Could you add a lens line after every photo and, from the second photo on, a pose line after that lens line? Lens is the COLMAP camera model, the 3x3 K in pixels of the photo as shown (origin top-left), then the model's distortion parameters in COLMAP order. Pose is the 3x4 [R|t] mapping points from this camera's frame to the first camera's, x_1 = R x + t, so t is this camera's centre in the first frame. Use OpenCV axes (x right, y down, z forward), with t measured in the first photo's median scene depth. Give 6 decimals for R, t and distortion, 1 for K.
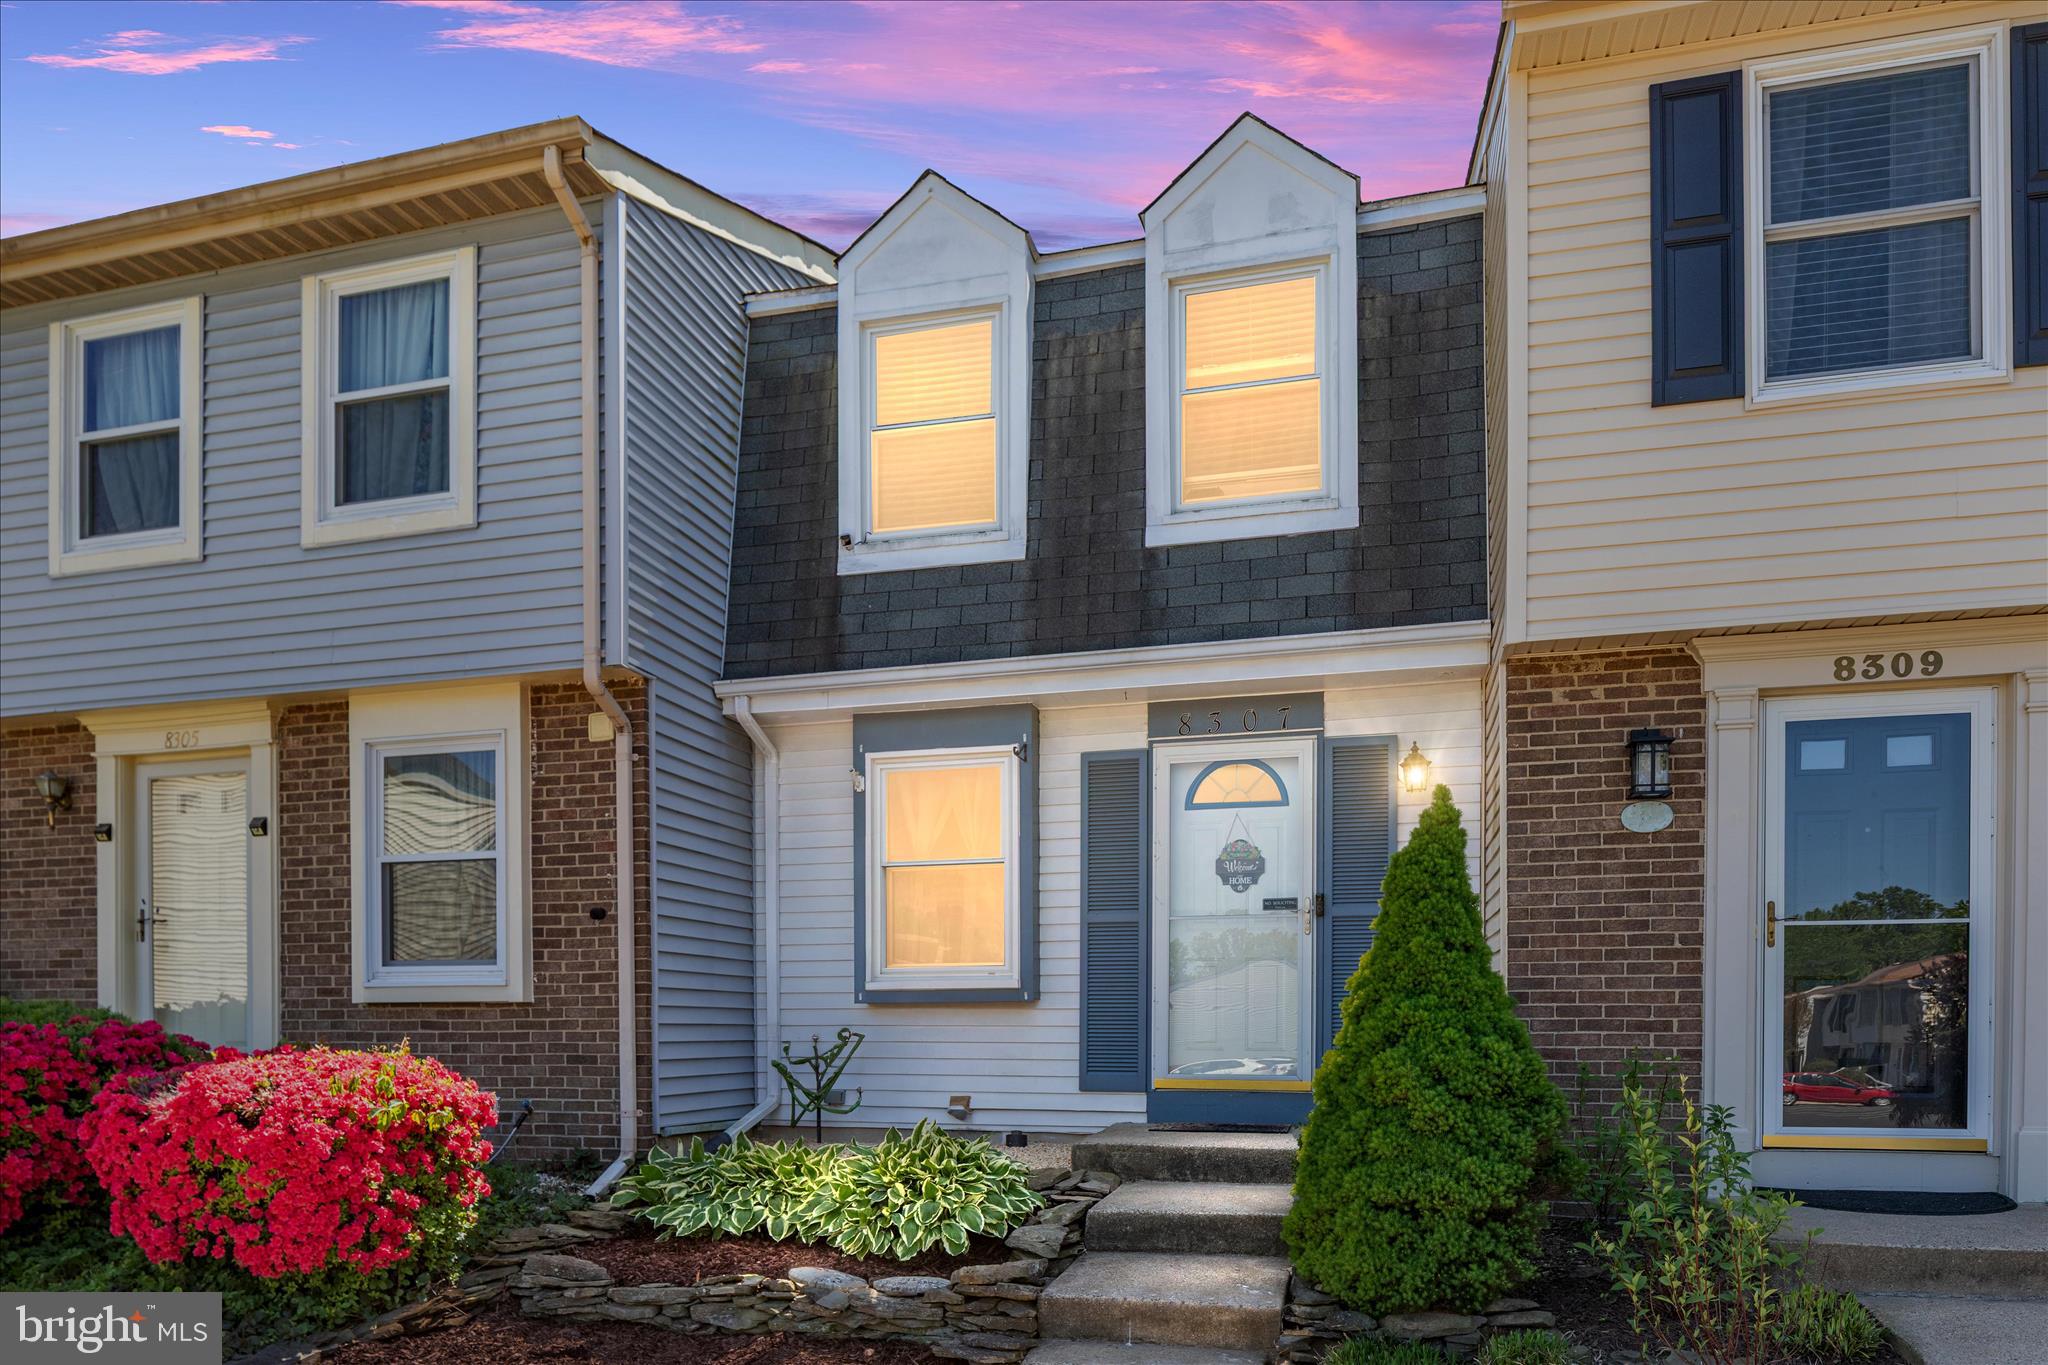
lens RADIAL K [[1077.5, 0, 1025.5], [0, 1077.5, 742.4], [0, 0, 1]] dist [-0.011635, 0.001473]
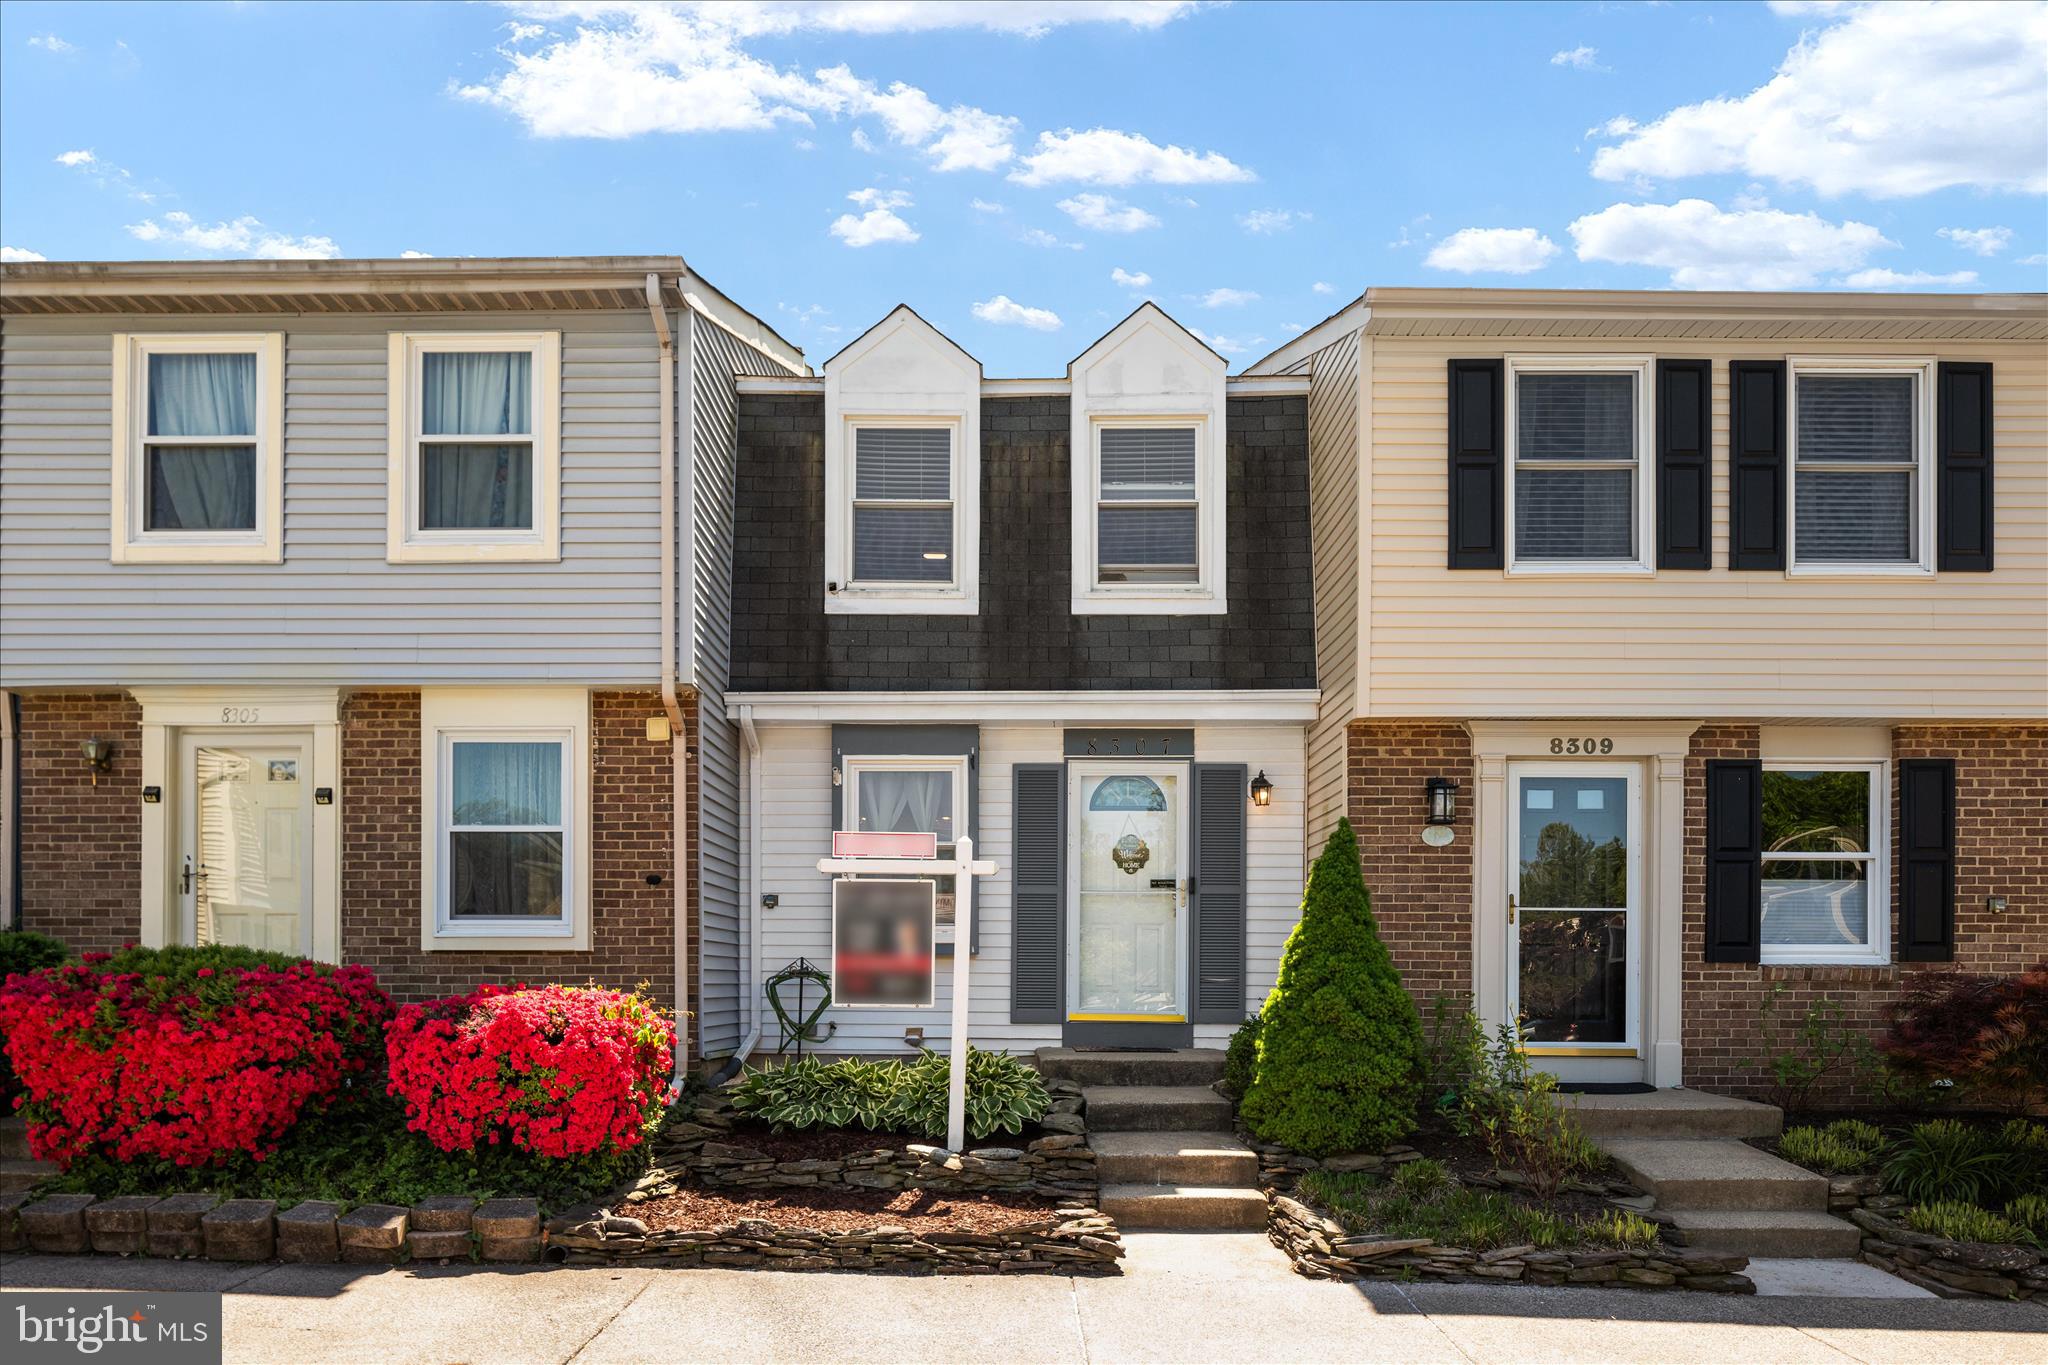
lens RADIAL K [[903.8, 0, 1019.7], [0, 903.8, 690.2], [0, 0, 1]] dist [-0.000491, -0.000074]
pose [[0.982417, 0.061318, 0.176345, -0.162377], [-0.052695, 0.997194, -0.053176, -0.024961], [-0.179111, 0.042948, 0.982891, -0.109348]]
